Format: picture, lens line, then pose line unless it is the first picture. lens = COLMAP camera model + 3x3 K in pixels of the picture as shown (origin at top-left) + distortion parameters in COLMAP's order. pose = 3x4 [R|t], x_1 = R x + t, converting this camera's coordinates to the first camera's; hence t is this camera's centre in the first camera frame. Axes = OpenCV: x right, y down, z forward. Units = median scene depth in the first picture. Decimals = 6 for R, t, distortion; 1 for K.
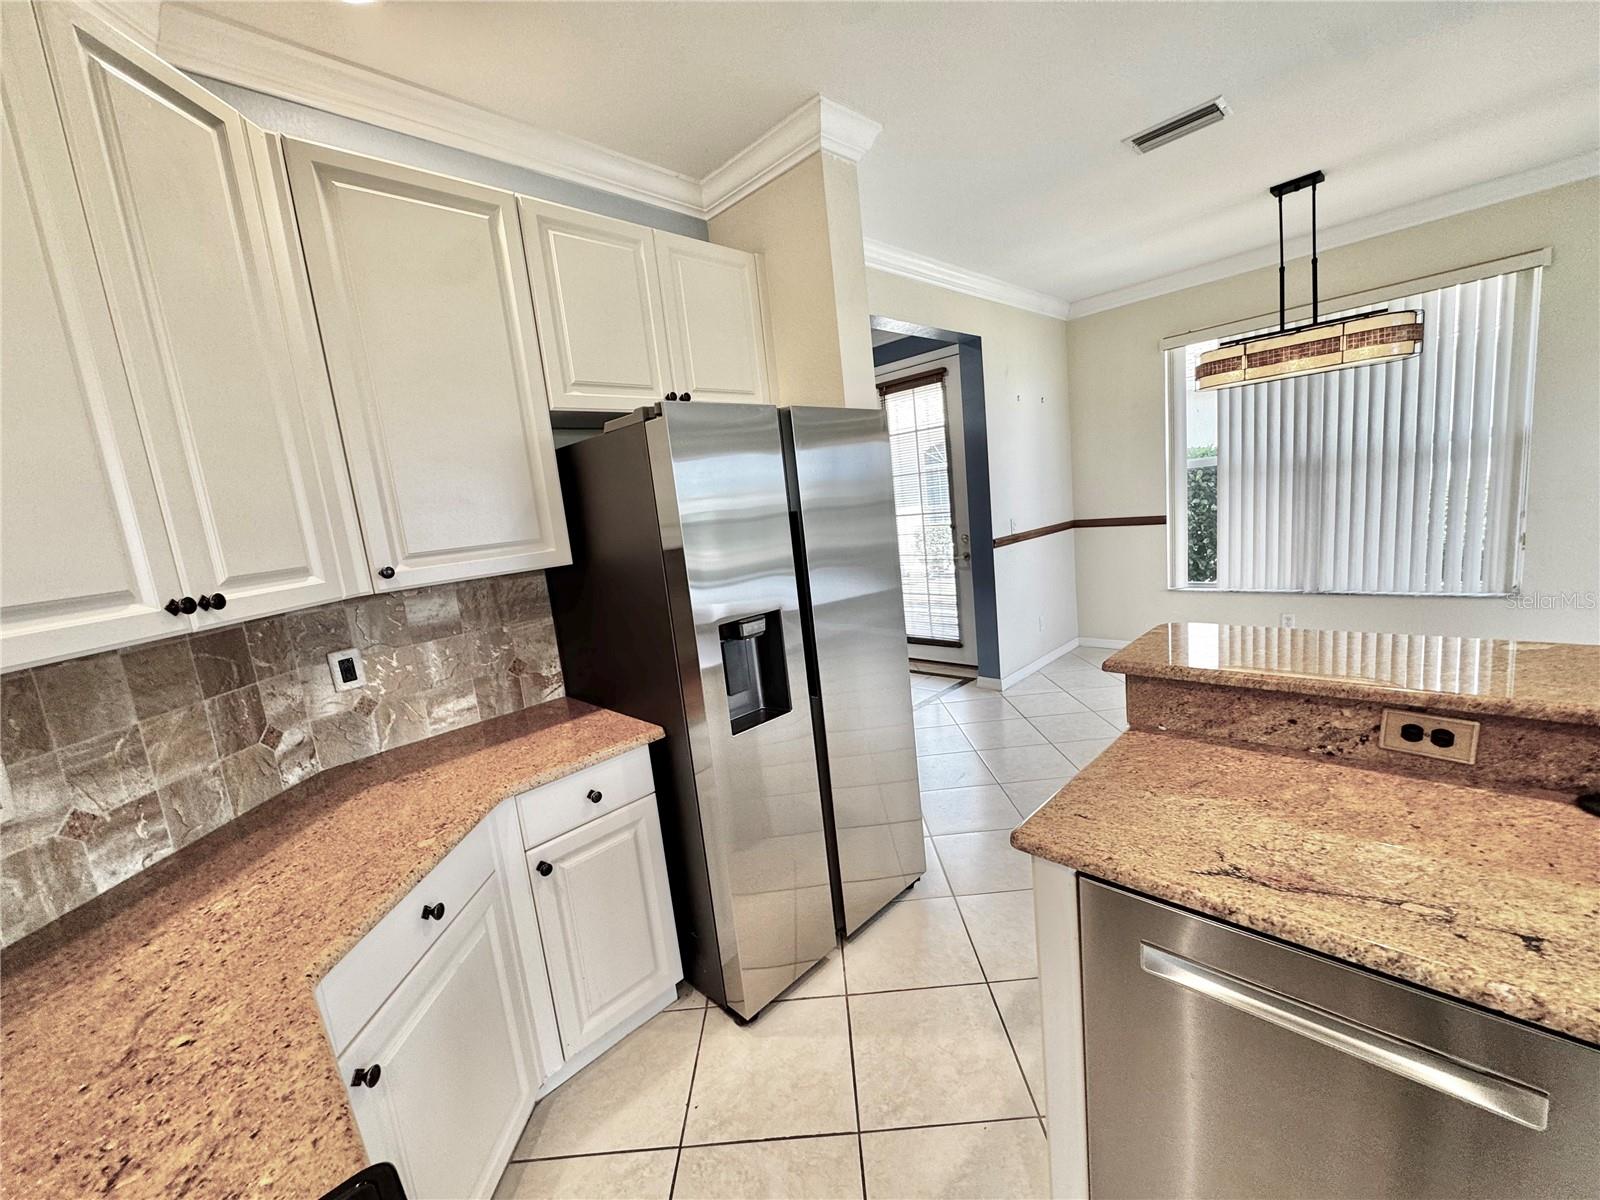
lens RADIAL K [[638.7, 0, 806.6], [0, 638.7, 602.7], [0, 0, 1]] dist [-0.003066, 0.000721]
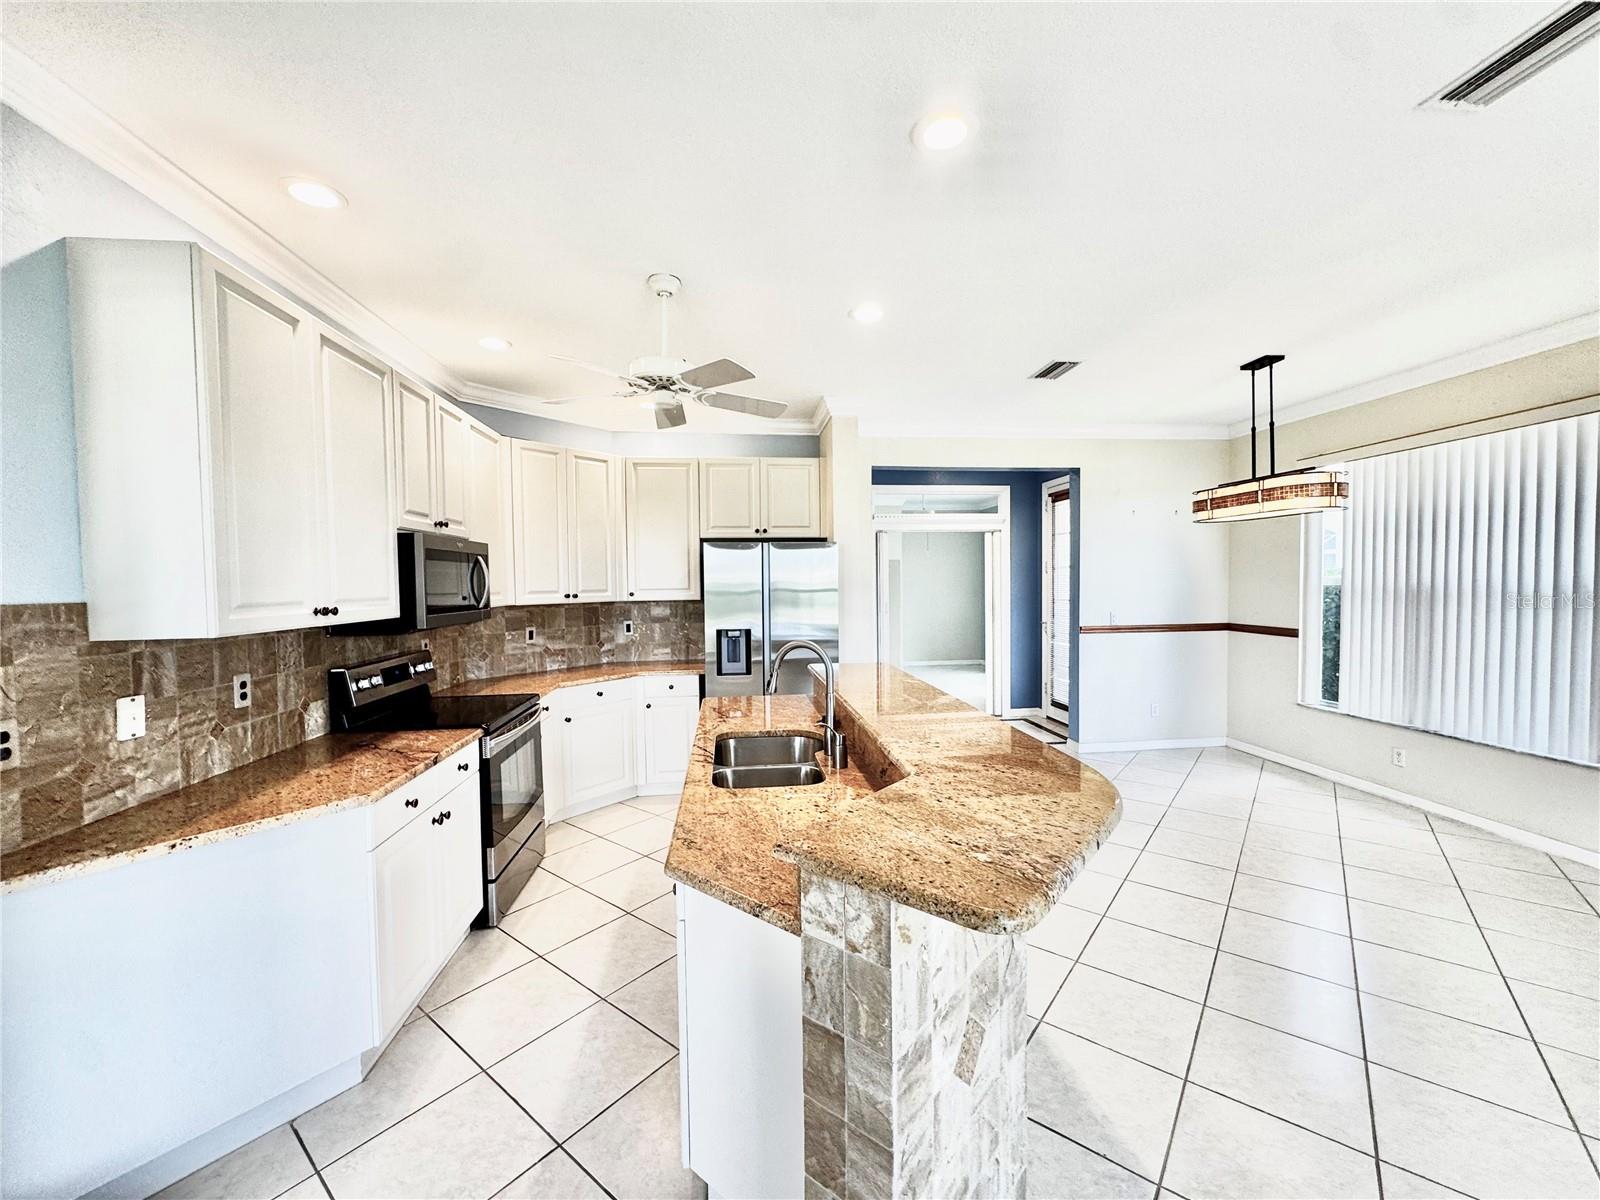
lens RADIAL K [[638.7, 0, 802.5], [0, 638.7, 600.9], [0, 0, 1]] dist [-0.003066, 0.000721]
pose [[0.776605, 0.116178, -0.619183, 1.356196], [-0.167810, 0.985488, -0.025565, -0.056700], [0.607227, 0.123759, 0.784831, -0.628784]]
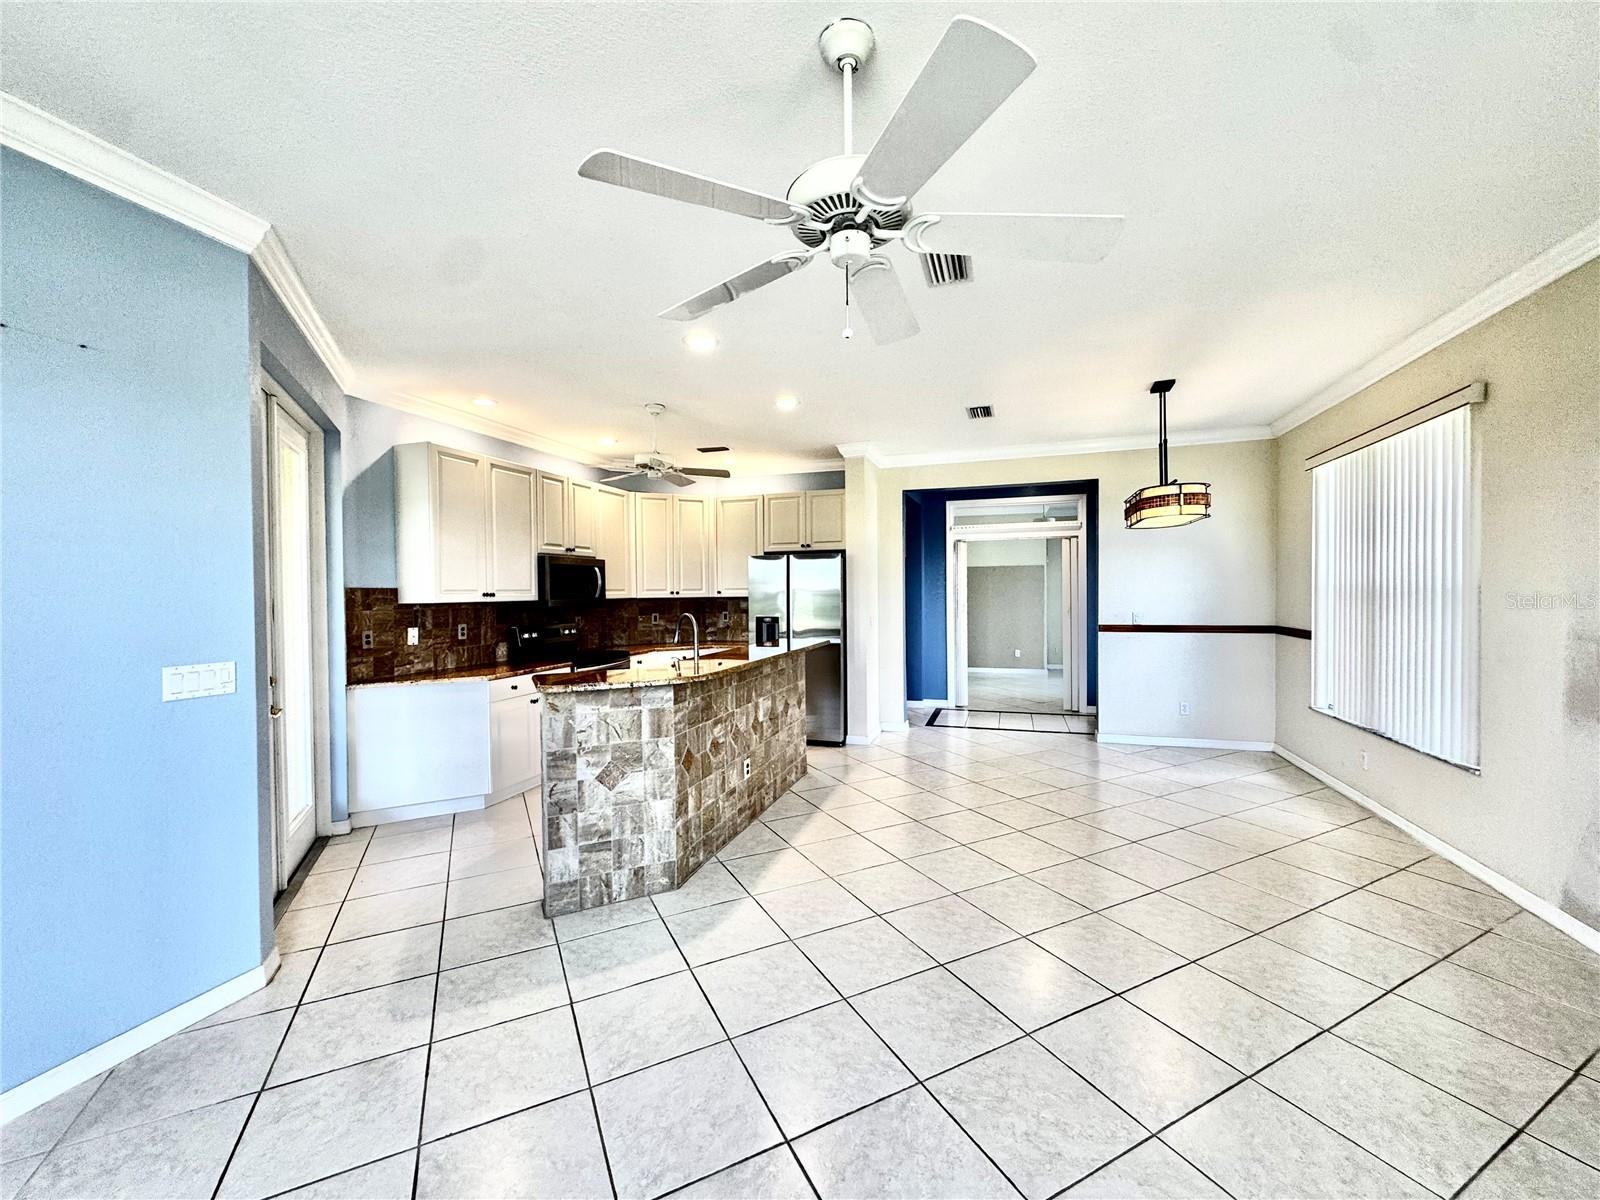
lens RADIAL K [[638.7, 0, 801.8], [0, 638.7, 600.9], [0, 0, 1]] dist [-0.003066, 0.000721]
pose [[0.446477, 0.113885, -0.887518, 2.552348], [-0.177134, 0.983488, 0.037091, -0.188293], [0.877087, 0.140649, 0.459277, -0.341633]]
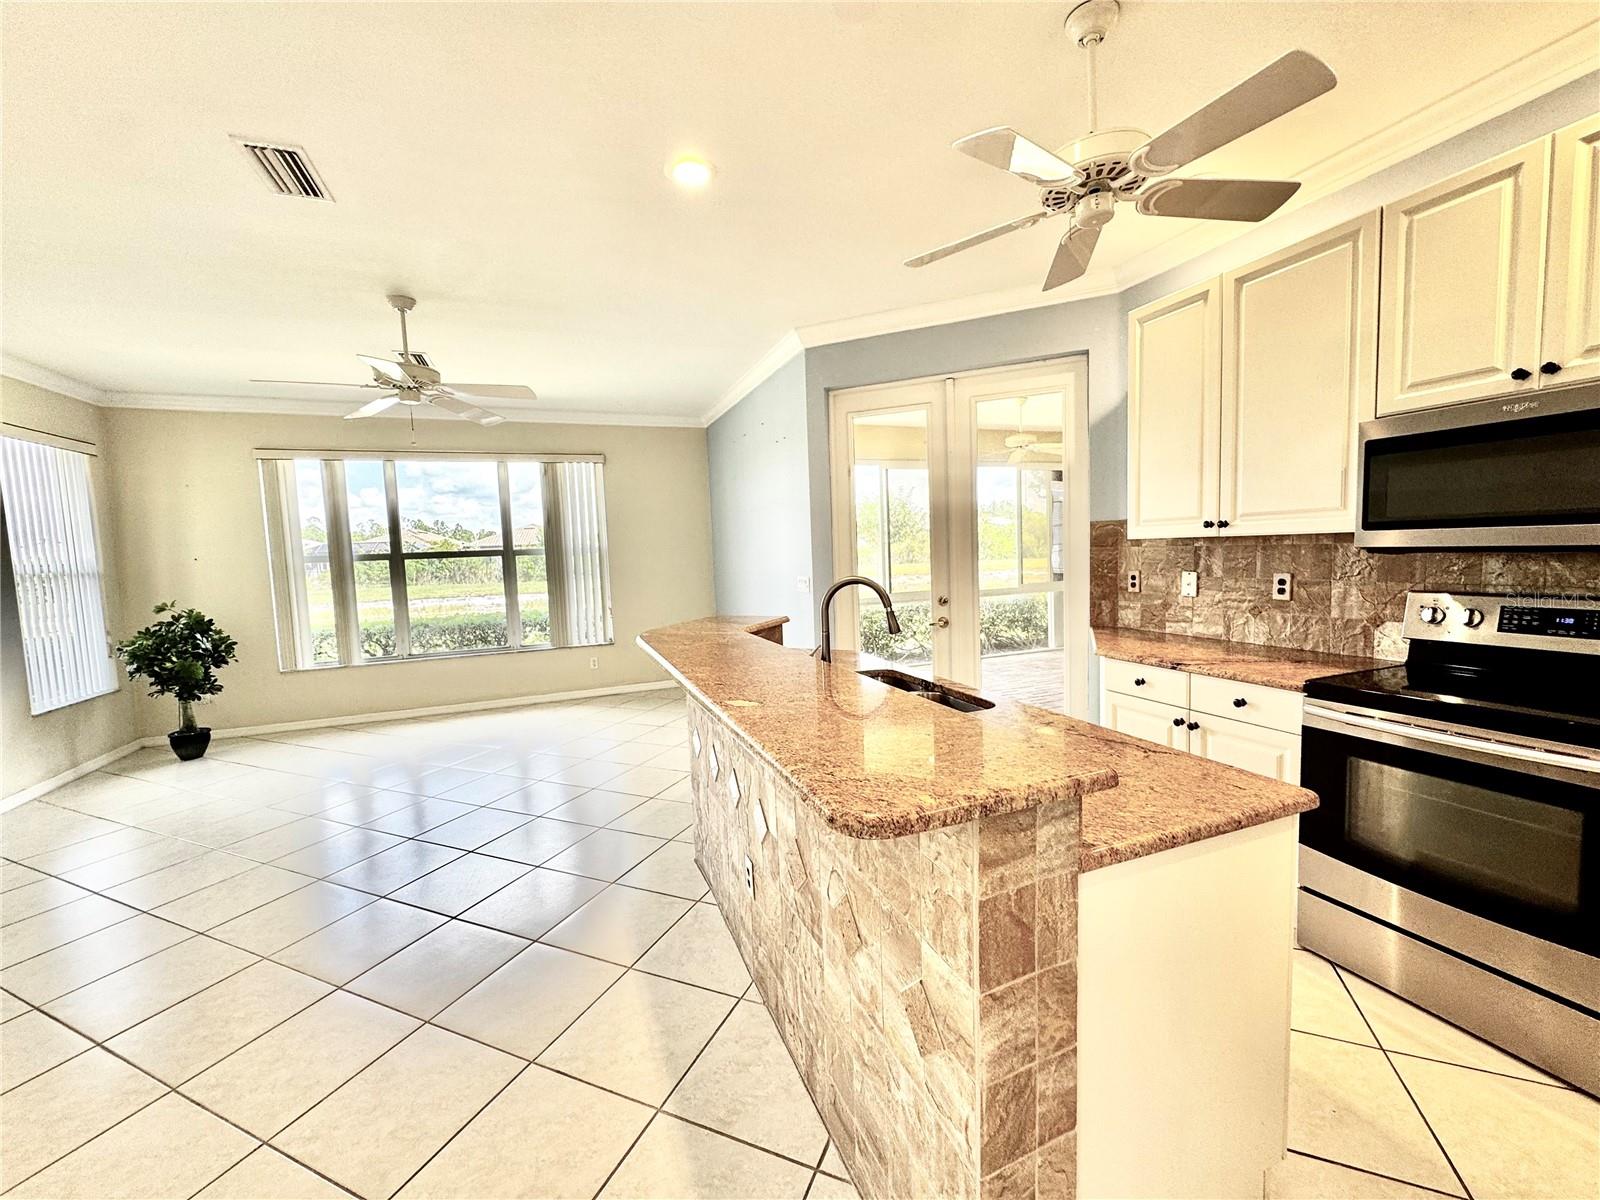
lens RADIAL K [[638.7, 0, 798.7], [0, 638.7, 599.2], [0, 0, 1]] dist [-0.003066, 0.000721]
pose [[-0.904606, 0.108059, 0.412325, 0.344733], [0.196956, 0.963839, 0.179508, -0.182505], [-0.378017, 0.243594, -0.893177, 1.202060]]
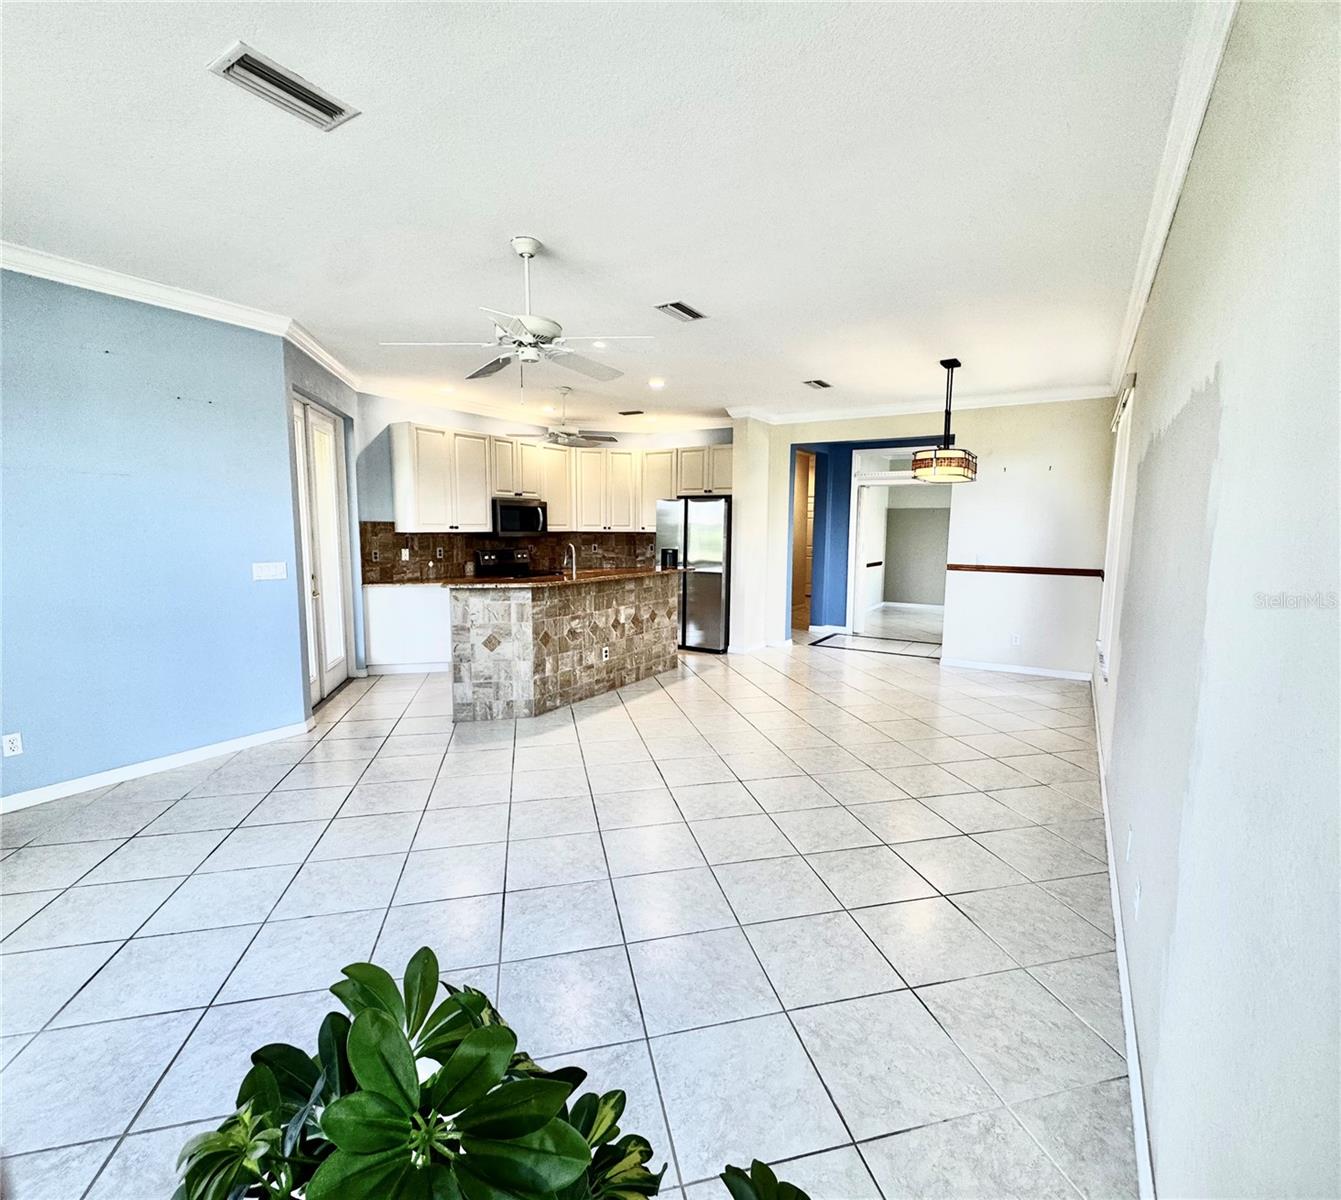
lens RADIAL K [[640.1, 0, 689.4], [0, 640.1, 600.7], [0, 0, 1]] dist [-0.006196, 0.000399]
pose [[0.234914, 0.219924, -0.946810, 3.456863], [-0.187069, 0.966088, 0.177988, -0.366442], [0.953845, 0.135307, 0.268089, 0.032303]]
